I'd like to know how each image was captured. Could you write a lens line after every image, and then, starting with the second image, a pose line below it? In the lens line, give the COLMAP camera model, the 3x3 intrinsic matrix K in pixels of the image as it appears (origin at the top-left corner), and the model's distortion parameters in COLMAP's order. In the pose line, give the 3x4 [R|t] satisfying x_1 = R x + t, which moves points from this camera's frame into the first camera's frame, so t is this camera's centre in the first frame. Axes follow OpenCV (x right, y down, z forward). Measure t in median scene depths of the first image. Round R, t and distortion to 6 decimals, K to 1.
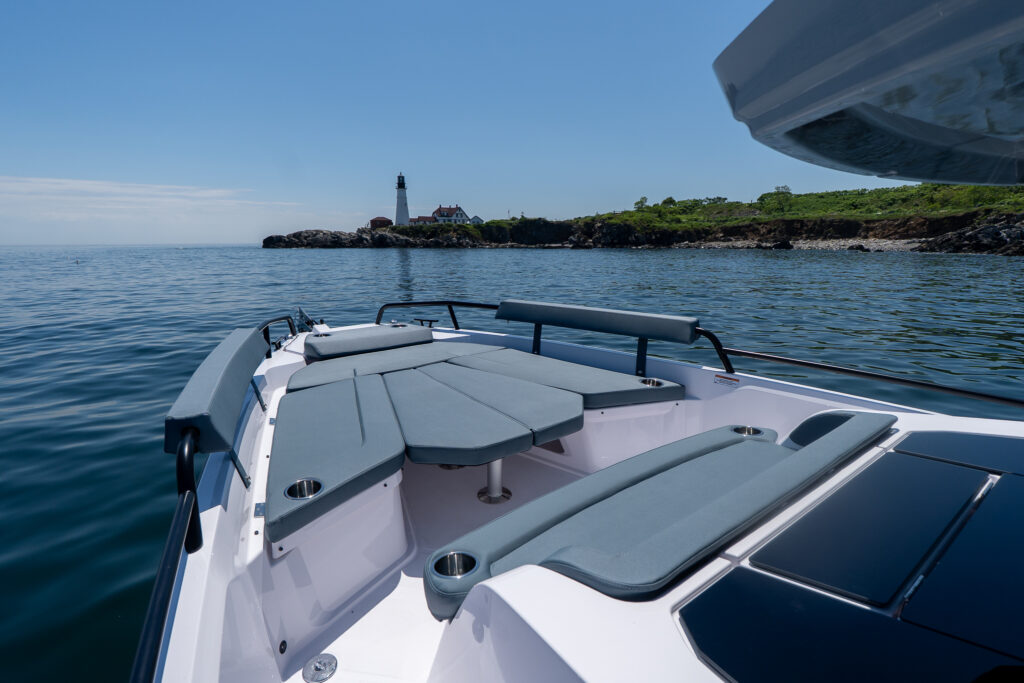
lens RADIAL K [[496.6, 0, 511.7], [0, 496.6, 338.4], [0, 0, 1]] dist [-0.003947, -0.000989]
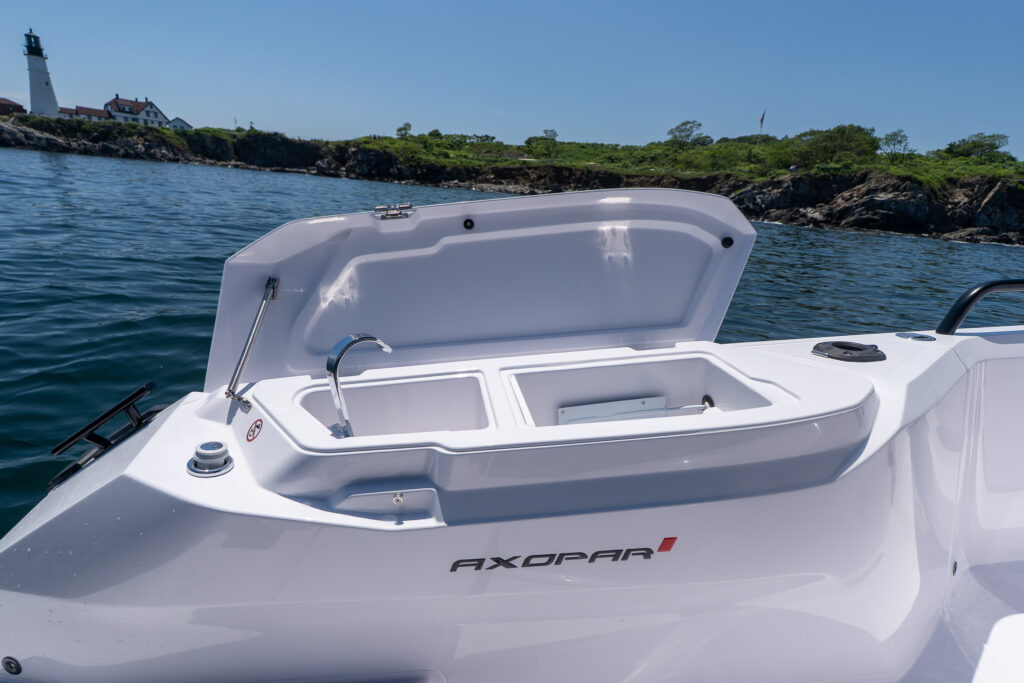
lens RADIAL K [[460.9, 0, 509.8], [0, 460.9, 336.0], [0, 0, 1]] dist [-0.006809, -0.000160]
pose [[0.893884, -0.055538, 0.444845, 0.057956], [-0.005944, 0.990741, 0.135635, -0.032614], [-0.448259, -0.123886, 0.885277, 0.196431]]
